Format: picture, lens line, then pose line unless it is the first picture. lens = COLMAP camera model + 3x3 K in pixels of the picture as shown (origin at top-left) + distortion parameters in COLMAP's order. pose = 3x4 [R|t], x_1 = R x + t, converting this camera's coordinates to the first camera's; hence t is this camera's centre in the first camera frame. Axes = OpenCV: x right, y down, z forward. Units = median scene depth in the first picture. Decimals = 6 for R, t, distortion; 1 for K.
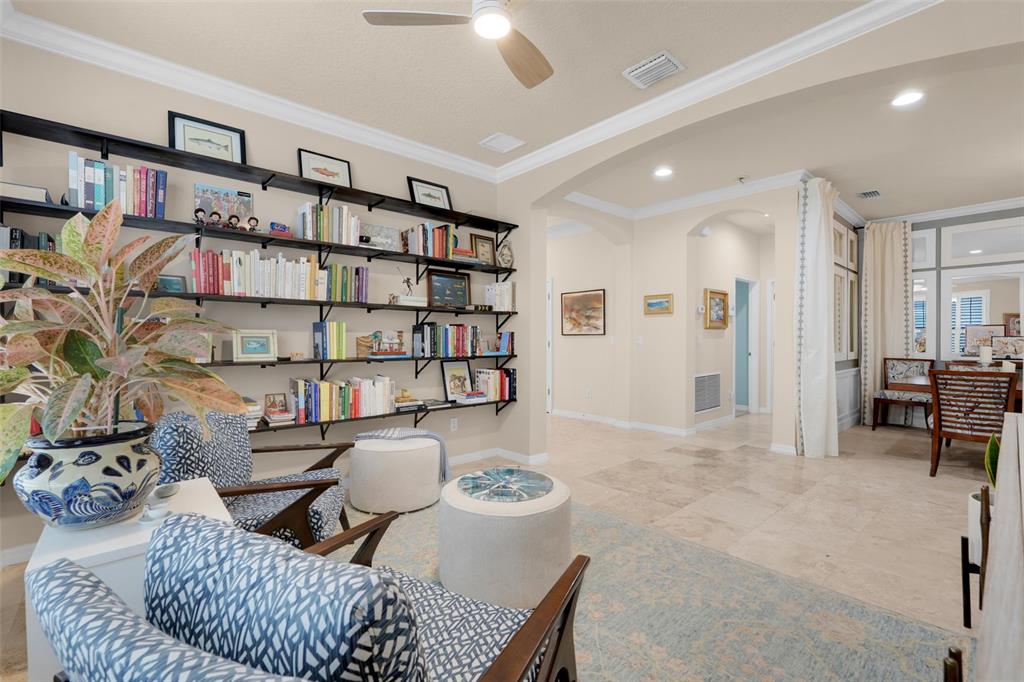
lens RADIAL K [[452.5, 0, 512.0], [0, 452.5, 341.0], [0, 0, 1]] dist [0.000434, 0.000975]
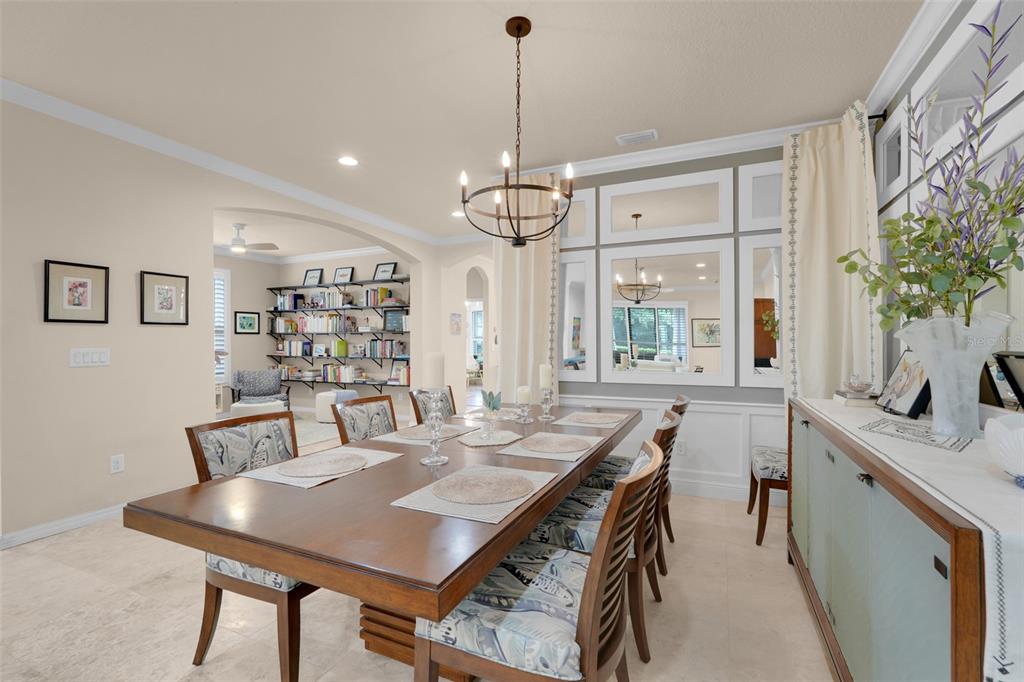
lens RADIAL K [[452.5, 0, 512.0], [0, 452.5, 341.0], [0, 0, 1]] dist [0.000434, 0.000975]
pose [[0.421371, -0.009369, -0.906840, 2.057354], [-0.004754, 0.999910, -0.012540, -0.013921], [0.906876, 0.009596, 0.421289, 0.817639]]
